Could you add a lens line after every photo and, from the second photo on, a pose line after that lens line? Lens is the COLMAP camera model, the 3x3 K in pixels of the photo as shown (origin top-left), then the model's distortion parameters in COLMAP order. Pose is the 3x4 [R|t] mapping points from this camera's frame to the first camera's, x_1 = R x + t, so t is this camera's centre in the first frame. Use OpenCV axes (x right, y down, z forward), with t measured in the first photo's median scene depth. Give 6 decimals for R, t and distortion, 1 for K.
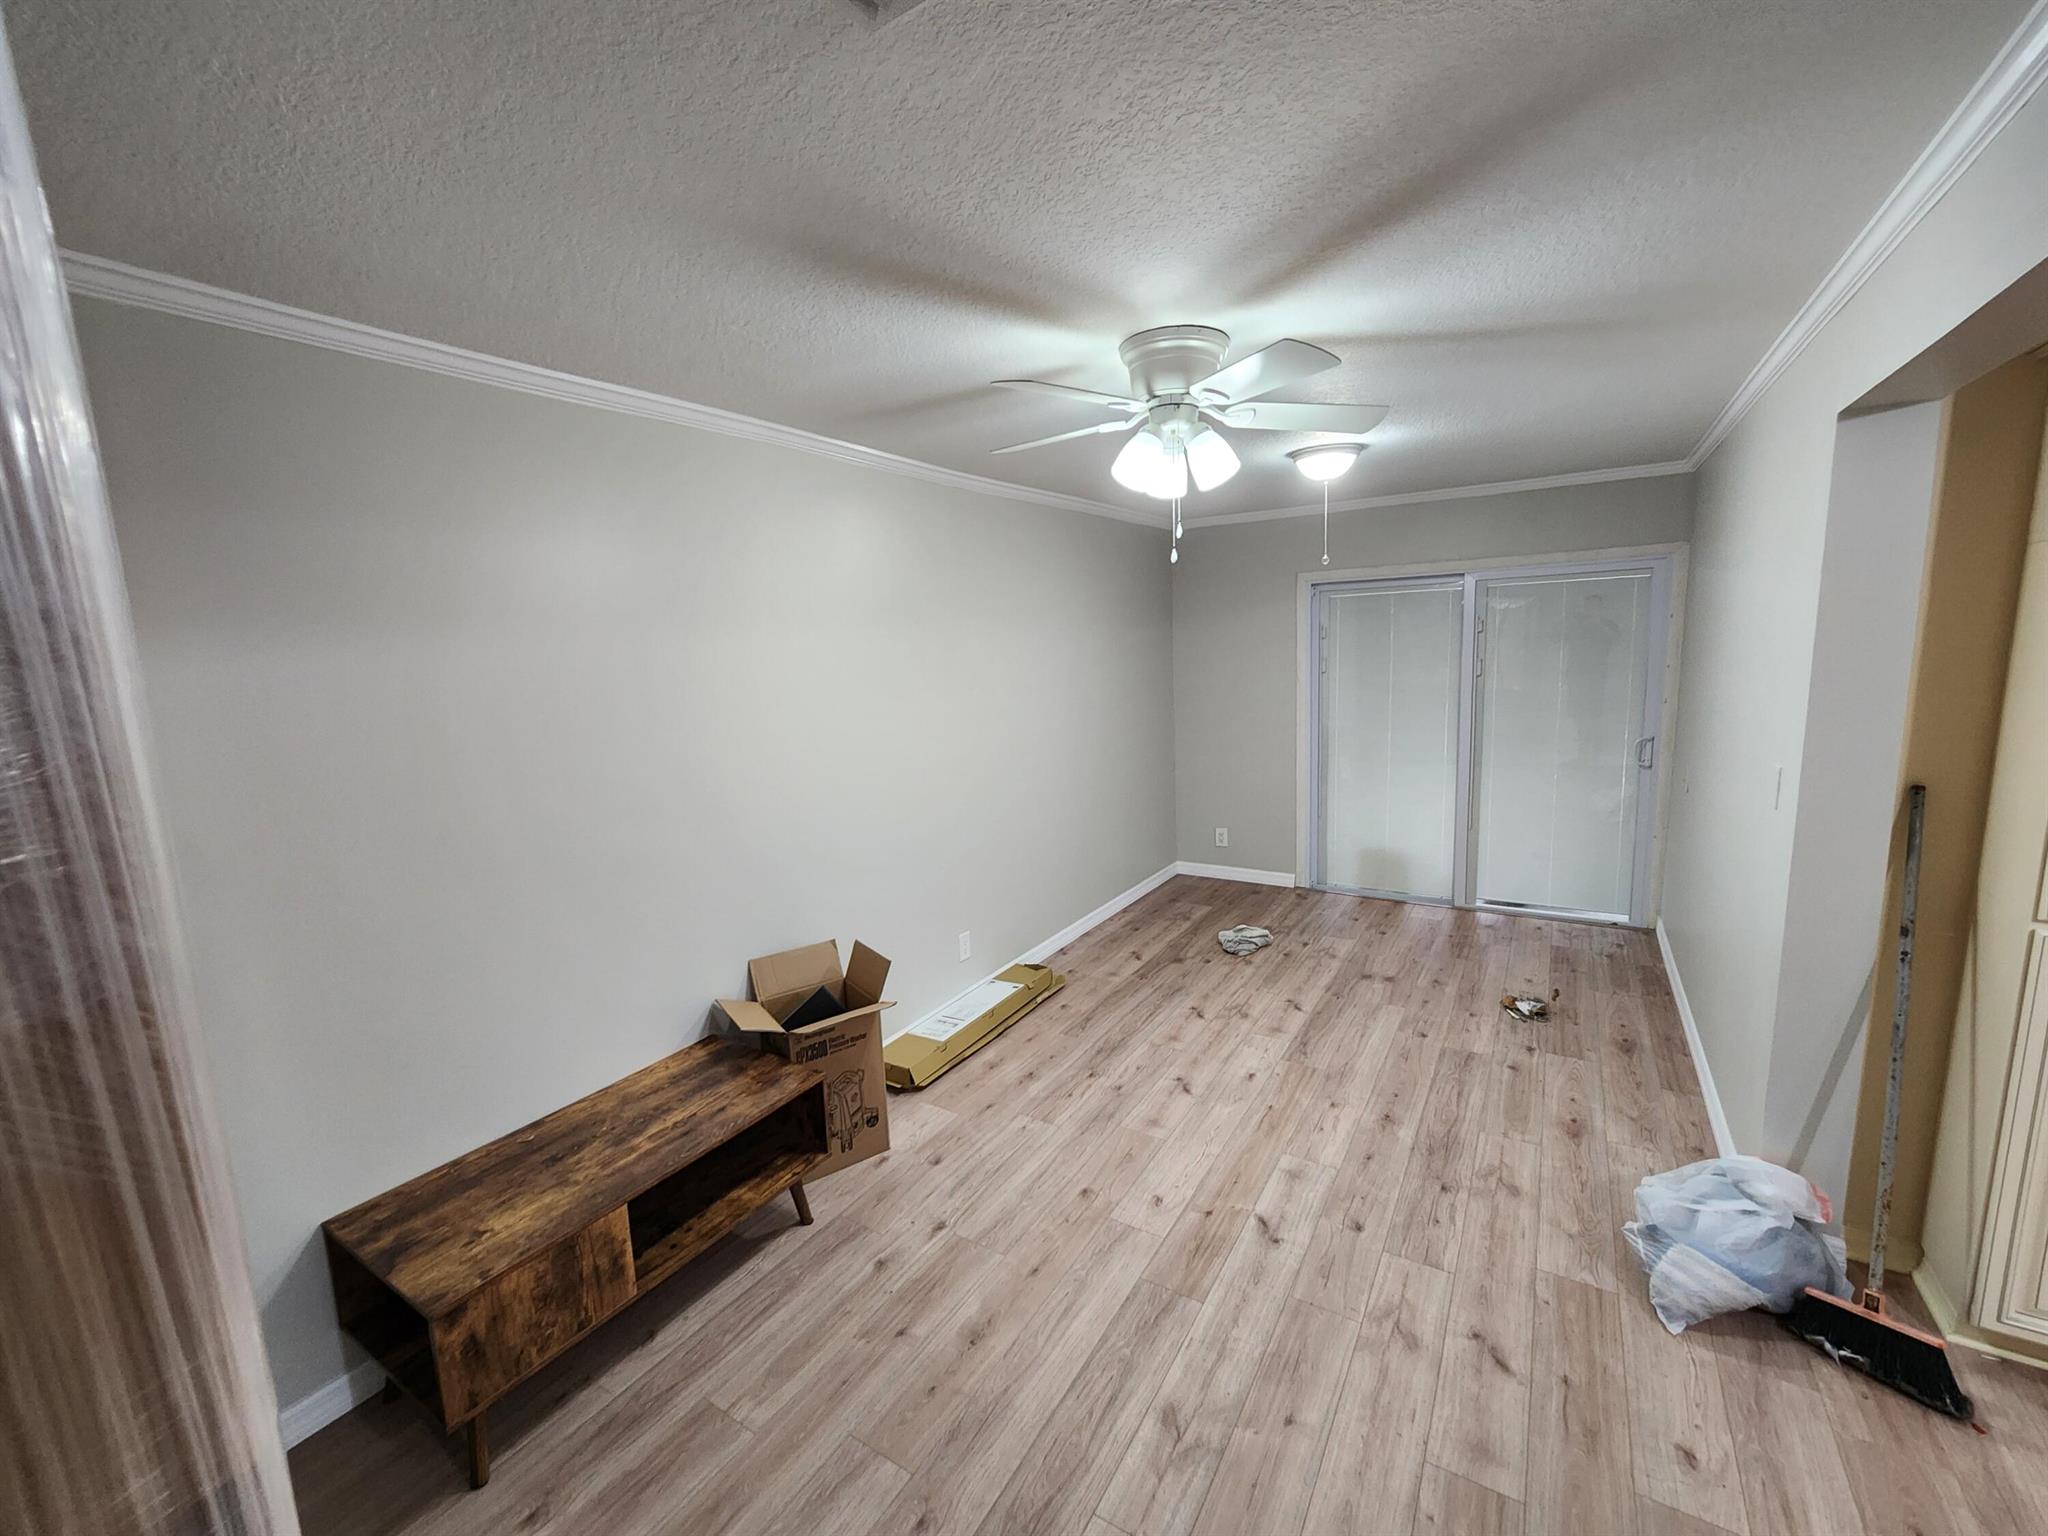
lens RADIAL K [[837.4, 0, 1021.2], [0, 837.4, 773.0], [0, 0, 1]] dist [-0.001140, 0.000687]
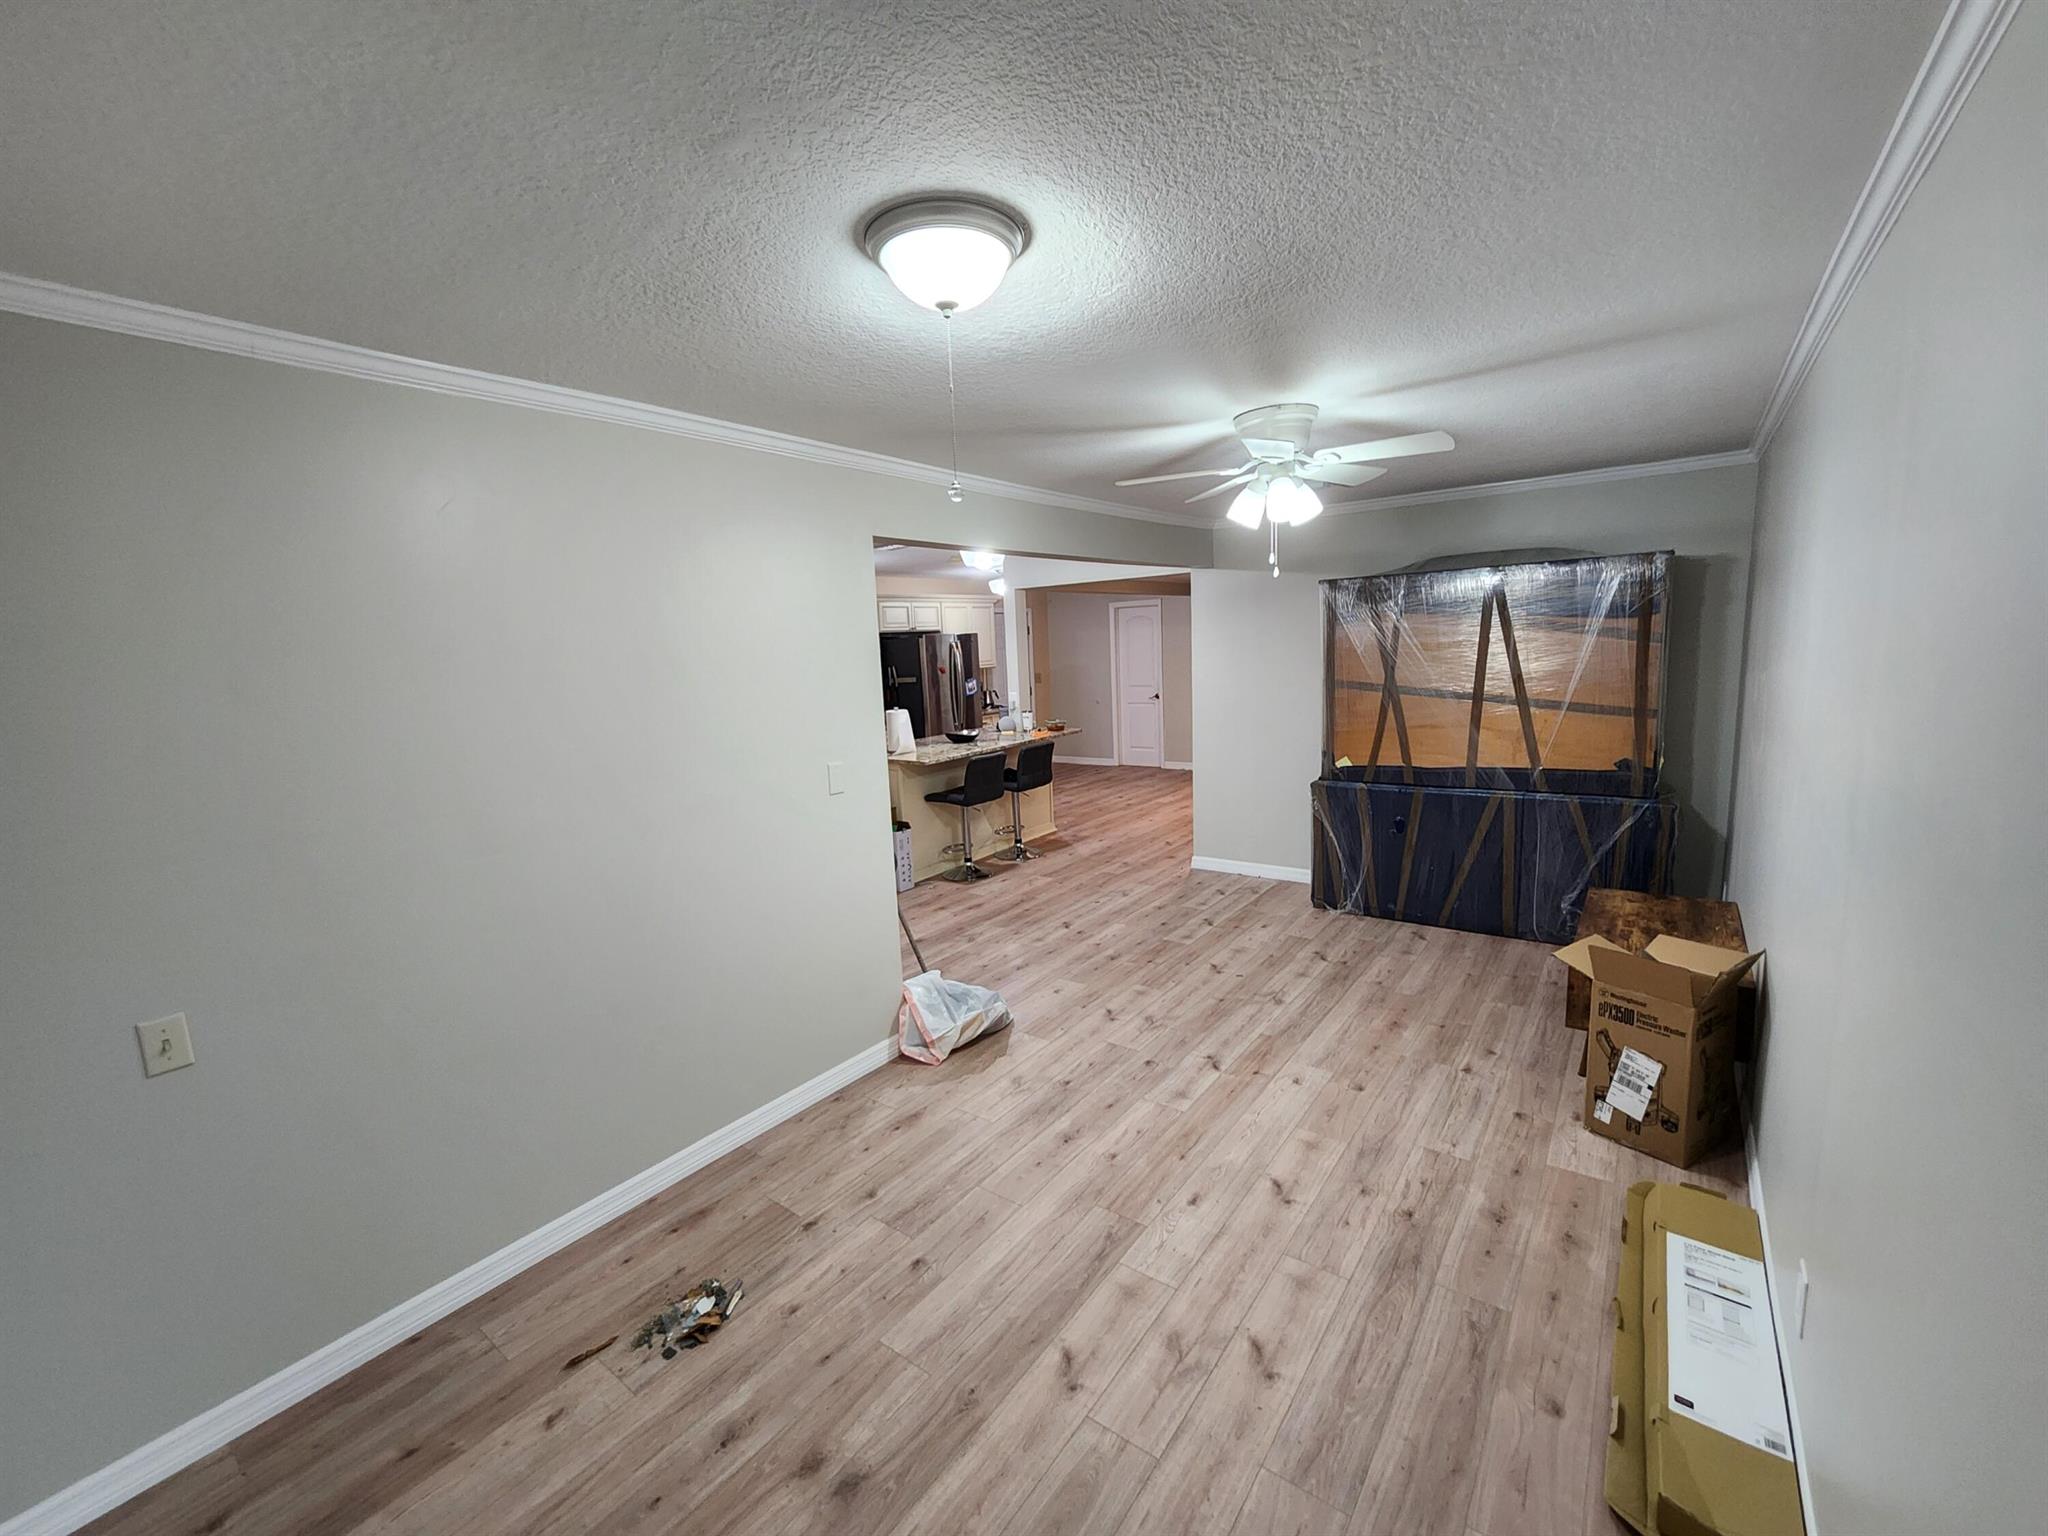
lens RADIAL K [[837.4, 0, 1021.2], [0, 837.4, 773.0], [0, 0, 1]] dist [-0.001140, 0.000687]
pose [[-0.993162, 0.073448, 0.090749, 0.385314], [0.097596, 0.948901, 0.300104, -0.310596], [-0.064070, 0.306908, -0.949580, 1.880003]]
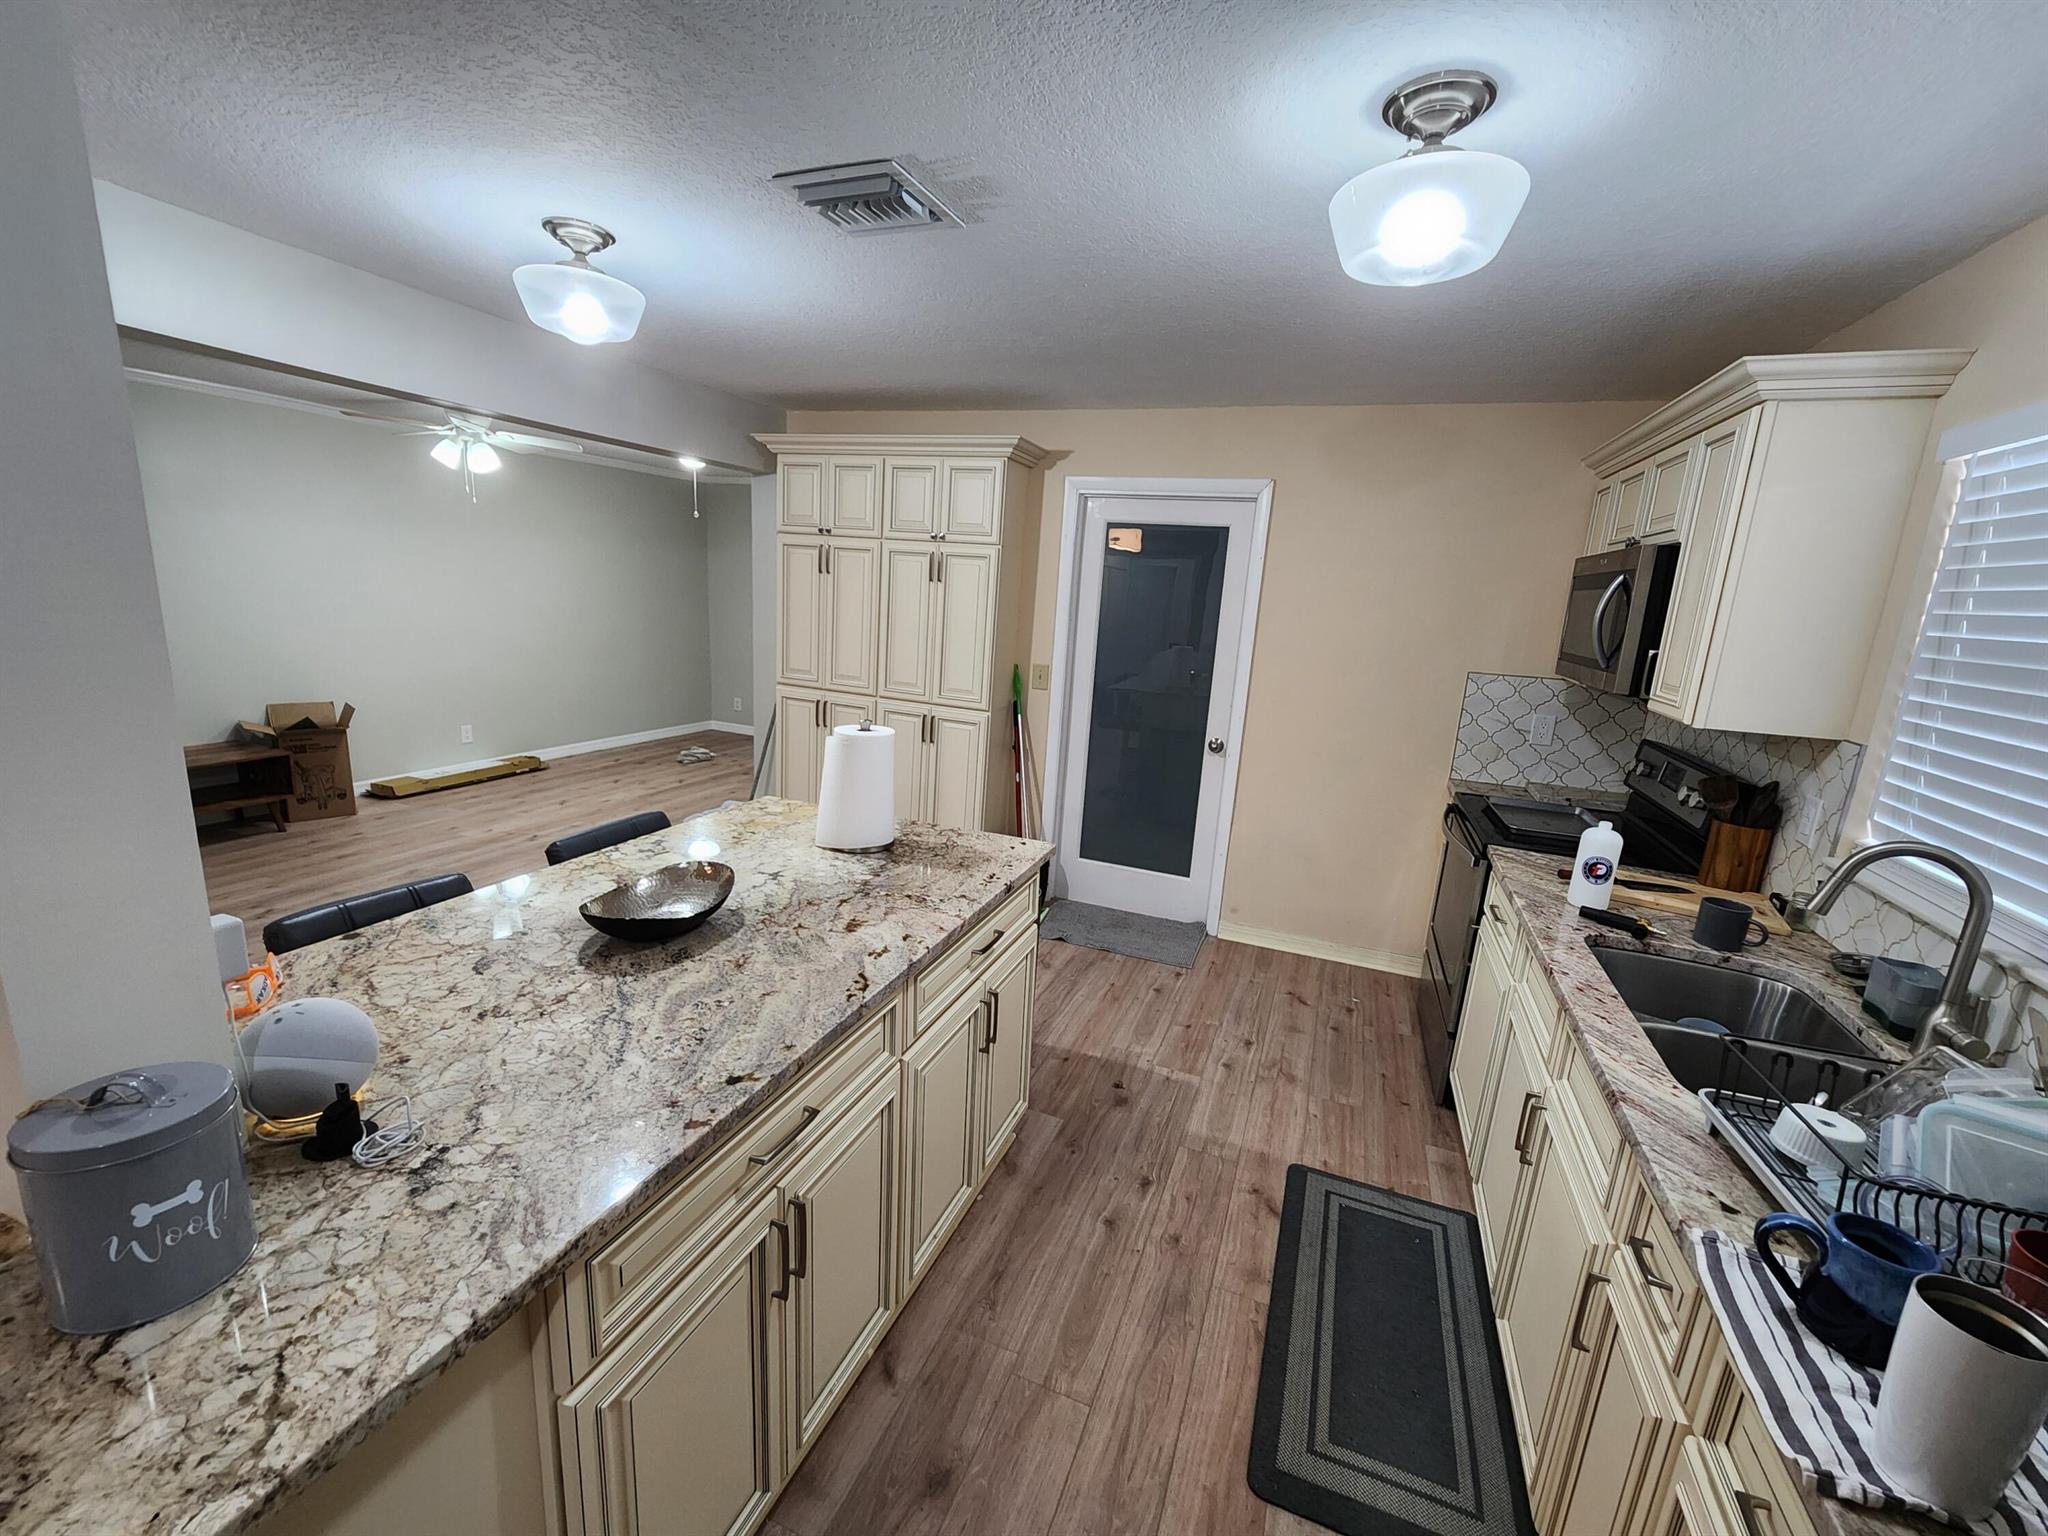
lens RADIAL K [[837.4, 0, 1021.2], [0, 837.4, 773.0], [0, 0, 1]] dist [-0.001140, 0.000687]
pose [[0.977395, 0.057727, 0.203388, 0.889707], [-0.071496, 0.995573, 0.061007, 0.149745], [-0.198965, -0.074169, 0.977196, -1.063589]]
